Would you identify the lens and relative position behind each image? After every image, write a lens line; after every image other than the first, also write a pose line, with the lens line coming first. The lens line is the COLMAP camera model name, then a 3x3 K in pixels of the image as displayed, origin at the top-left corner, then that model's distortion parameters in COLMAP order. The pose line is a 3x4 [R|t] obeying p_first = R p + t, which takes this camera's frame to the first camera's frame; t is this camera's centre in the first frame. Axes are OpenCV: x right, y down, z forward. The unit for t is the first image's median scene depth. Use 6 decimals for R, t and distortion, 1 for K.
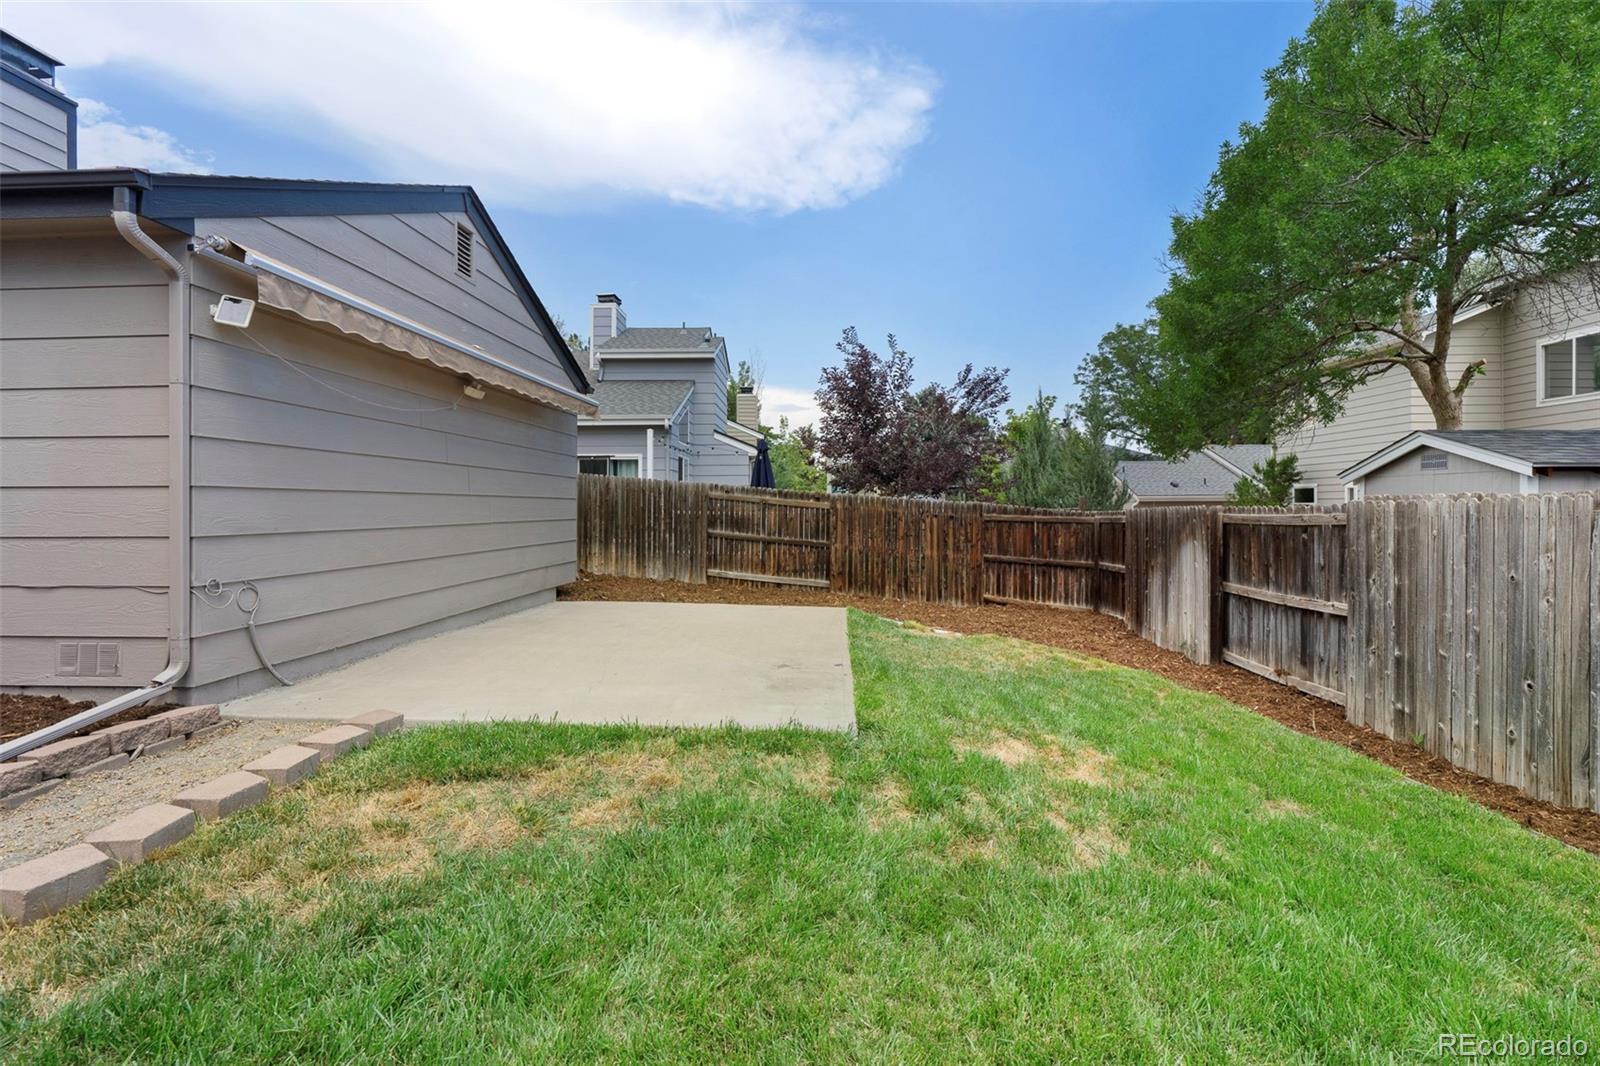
lens RADIAL K [[735.3, 0, 797.9], [0, 735.3, 519.5], [0, 0, 1]] dist [-0.003556, -0.000128]
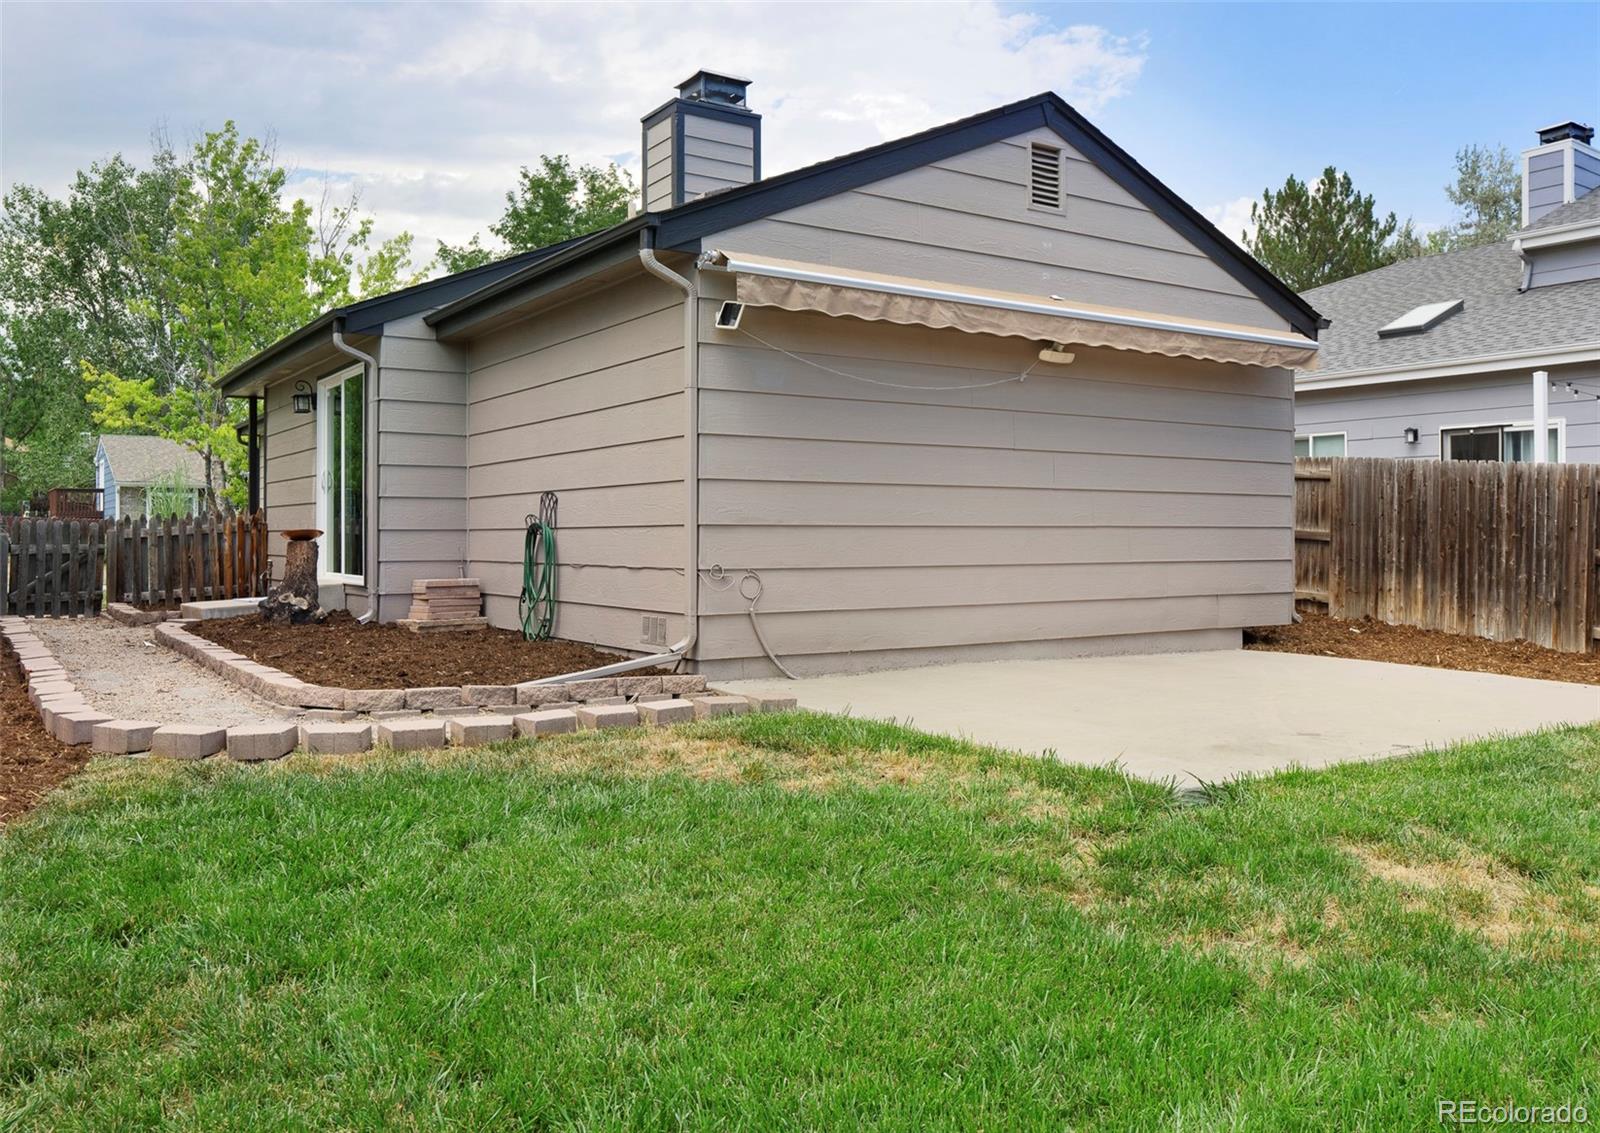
lens RADIAL K [[1281.3, 0, 800.7], [0, 1281.3, 561.8], [0, 0, 1]] dist [0.001362, 0.003314]
pose [[0.598594, 0.016742, -0.800878, 0.754817], [-0.014000, 0.999848, 0.010438, 0.052894], [0.800931, 0.004964, 0.598737, -0.037154]]
